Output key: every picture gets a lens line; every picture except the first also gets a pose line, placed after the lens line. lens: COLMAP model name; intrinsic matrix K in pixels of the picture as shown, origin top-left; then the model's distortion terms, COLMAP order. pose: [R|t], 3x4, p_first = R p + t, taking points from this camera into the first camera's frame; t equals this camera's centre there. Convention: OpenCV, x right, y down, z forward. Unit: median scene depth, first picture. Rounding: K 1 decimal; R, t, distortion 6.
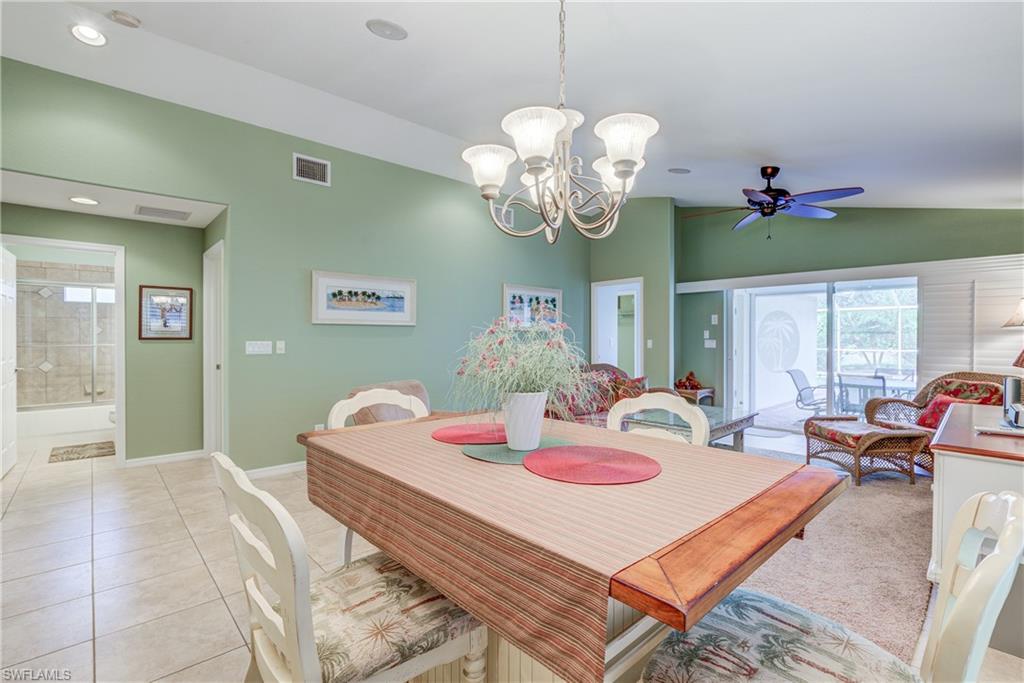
lens RADIAL K [[462.9, 0, 514.6], [0, 462.9, 339.6], [0, 0, 1]] dist [-0.015978, 0.002859]
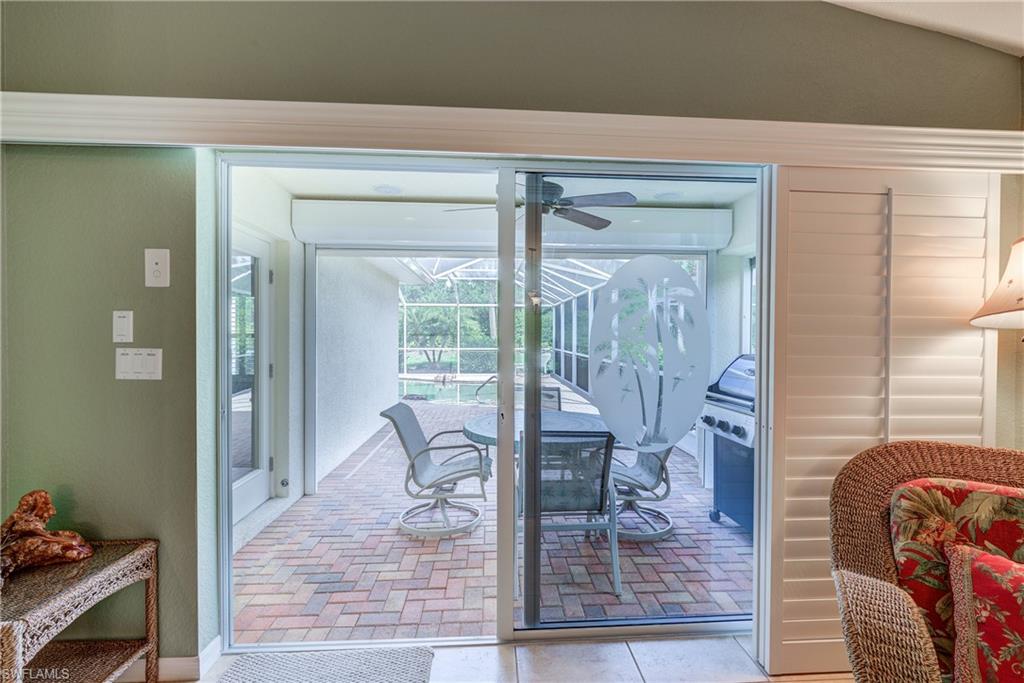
lens RADIAL K [[462.9, 0, 518.3], [0, 462.9, 340.4], [0, 0, 1]] dist [-0.015978, 0.002859]
pose [[0.625717, -0.007423, 0.780014, 0.369730], [0.001283, 0.999963, 0.008487, -0.005803], [-0.780049, -0.004310, 0.625704, 0.705116]]
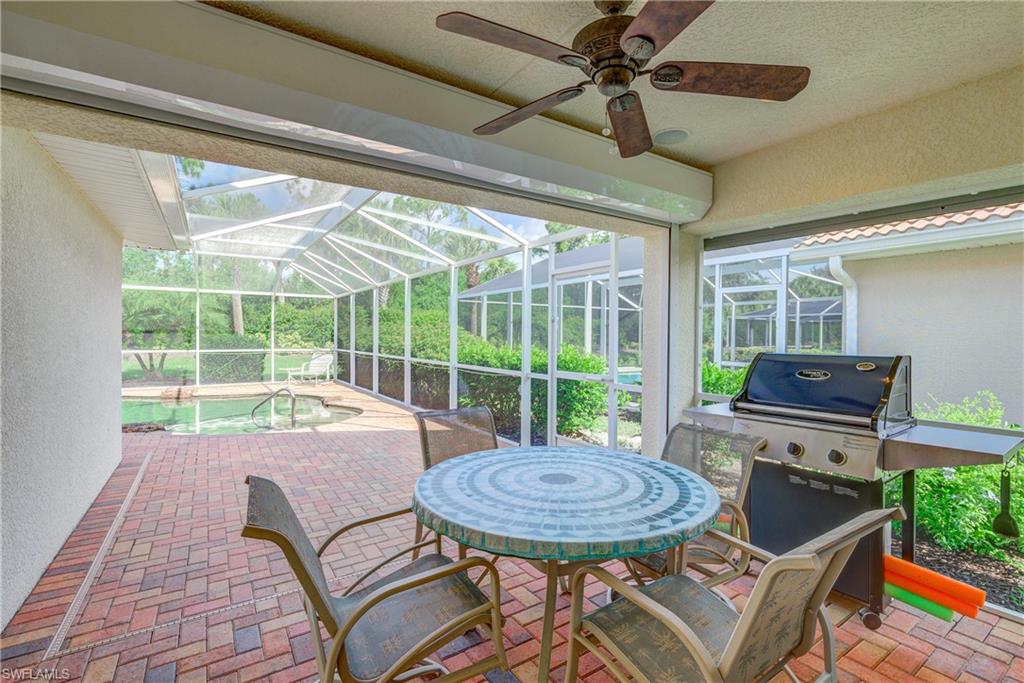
lens RADIAL K [[462.9, 0, 519.2], [0, 462.9, 337.8], [0, 0, 1]] dist [-0.015978, 0.002859]
pose [[0.140237, -0.002690, 0.990114, 0.511361], [-0.001247, 0.999995, 0.002893, 0.003077], [-0.990117, -0.001641, 0.140233, 1.024564]]
